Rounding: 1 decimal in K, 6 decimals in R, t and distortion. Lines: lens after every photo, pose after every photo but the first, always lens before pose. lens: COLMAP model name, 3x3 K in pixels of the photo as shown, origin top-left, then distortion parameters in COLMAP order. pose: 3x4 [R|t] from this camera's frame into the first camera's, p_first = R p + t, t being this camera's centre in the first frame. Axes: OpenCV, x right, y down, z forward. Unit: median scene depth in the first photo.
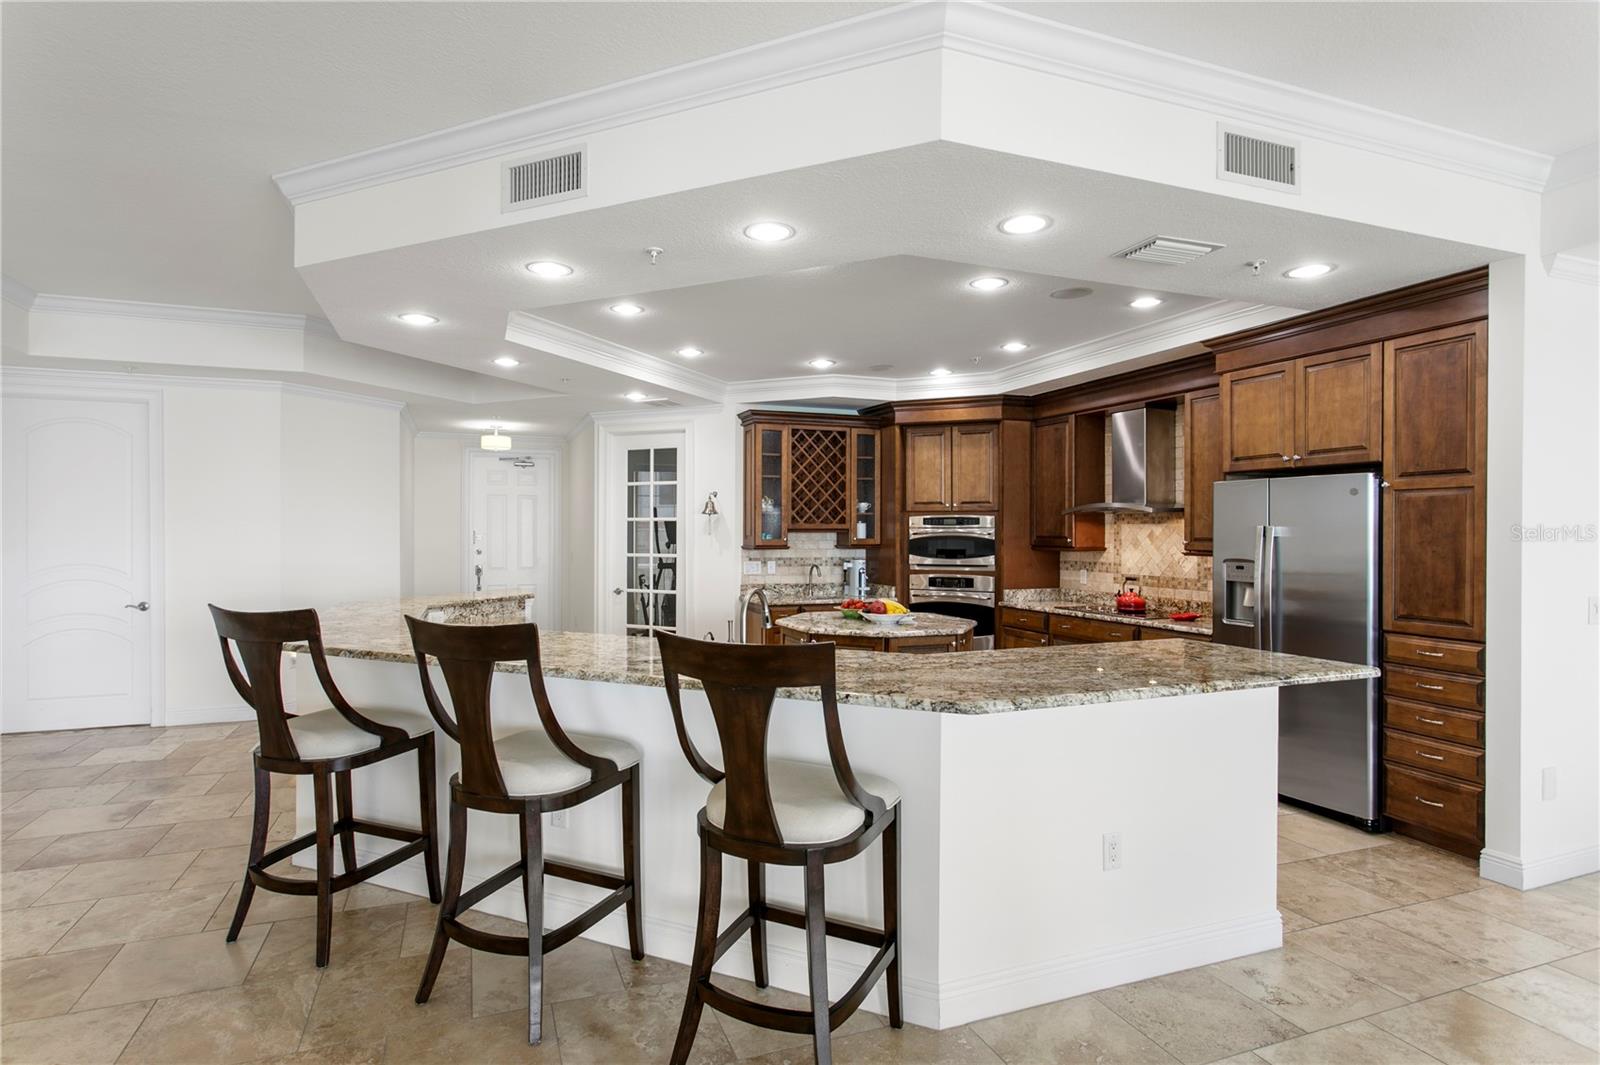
lens RADIAL K [[823.4, 0, 791.6], [0, 823.4, 533.9], [0, 0, 1]] dist [-0.004235, -0.000491]
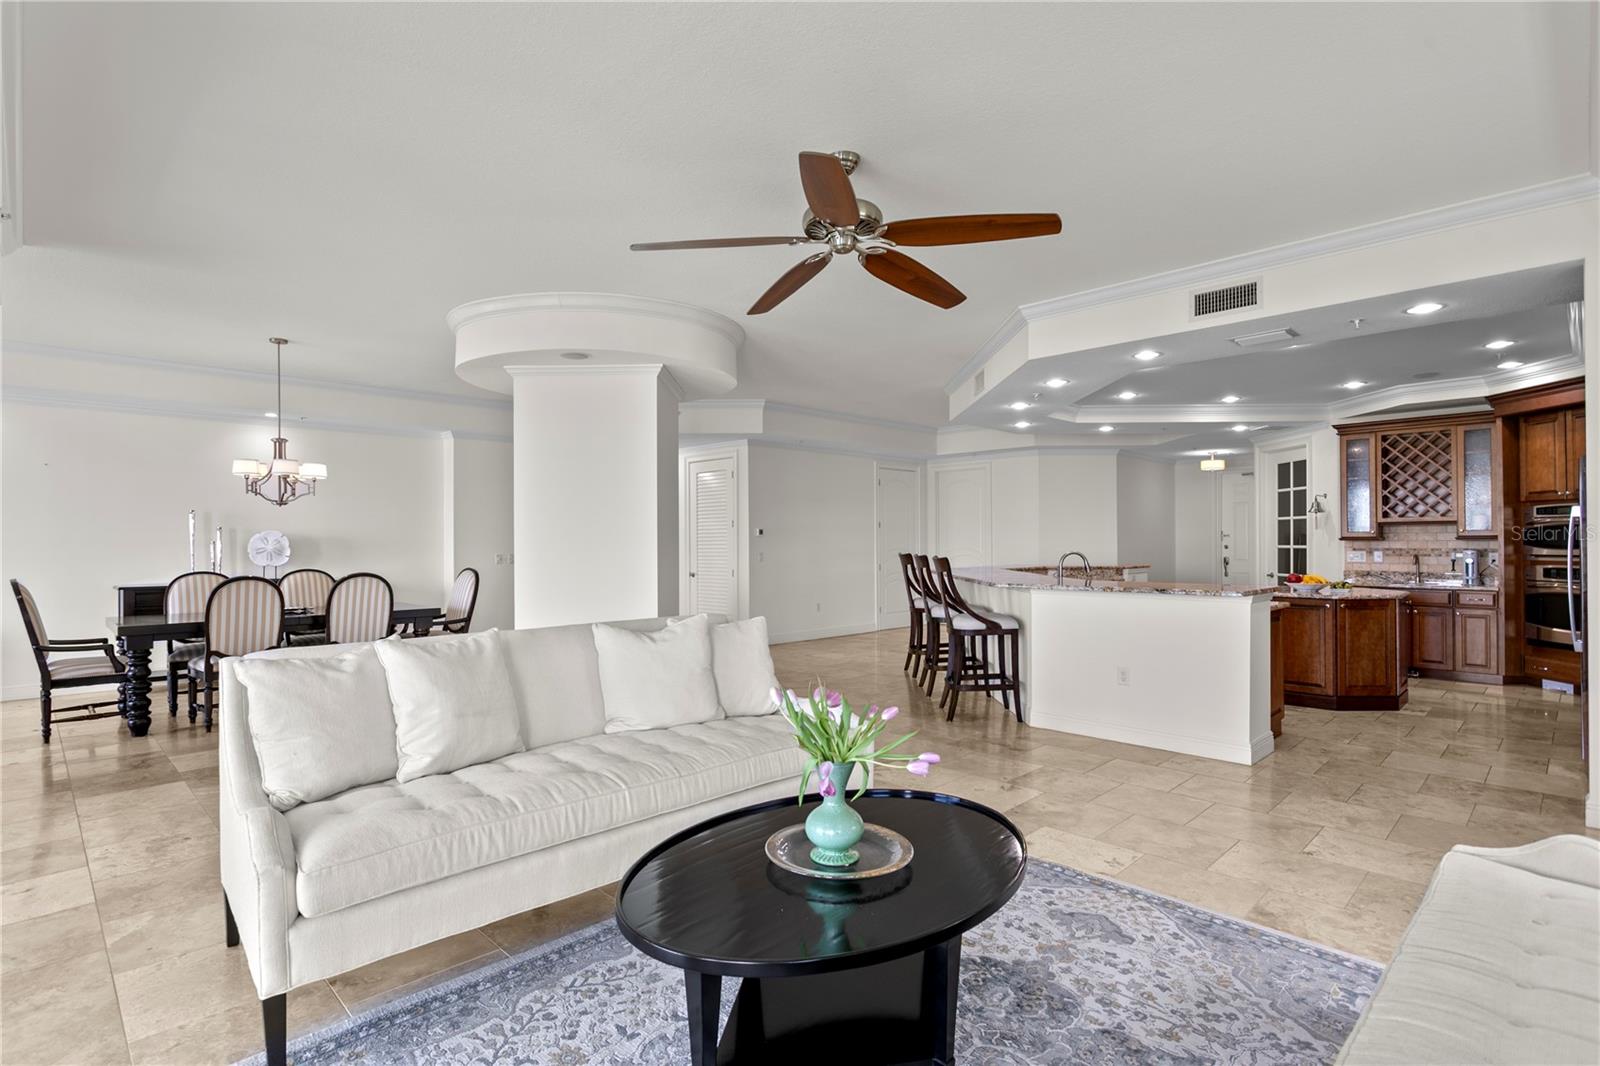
lens RADIAL K [[782.4, 0, 790.4], [0, 782.4, 541.7], [0, 0, 1]] dist [0.004973, 0.000429]
pose [[0.406597, -0.004298, -0.913597, 0.720051], [0.003280, 0.999989, -0.003245, 0.023173], [0.913602, -0.001677, 0.406607, -0.213158]]
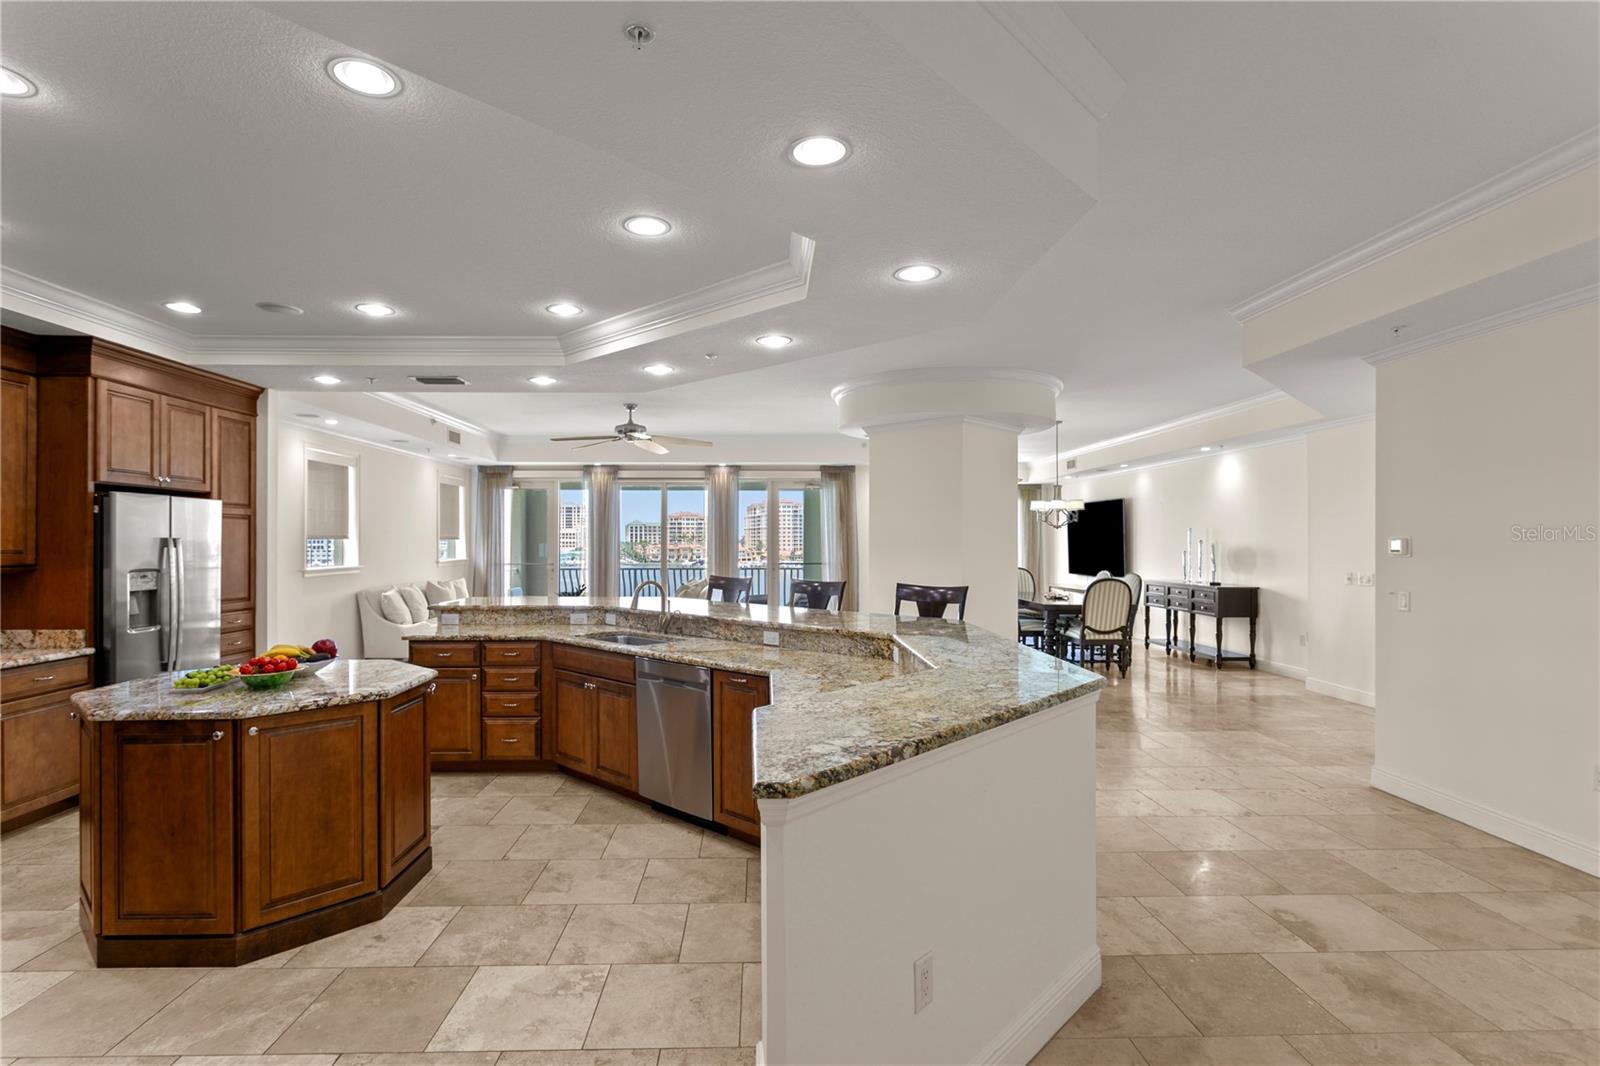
lens RADIAL K [[802.0, 0, 782.9], [0, 802.0, 539.8], [0, 0, 1]] dist [-0.000414, 0.000047]
pose [[-0.943555, -0.001122, 0.331213, -0.390501], [-0.000531, 0.999998, 0.001873, -0.006346], [-0.331214, 0.001592, -0.943554, 1.178266]]
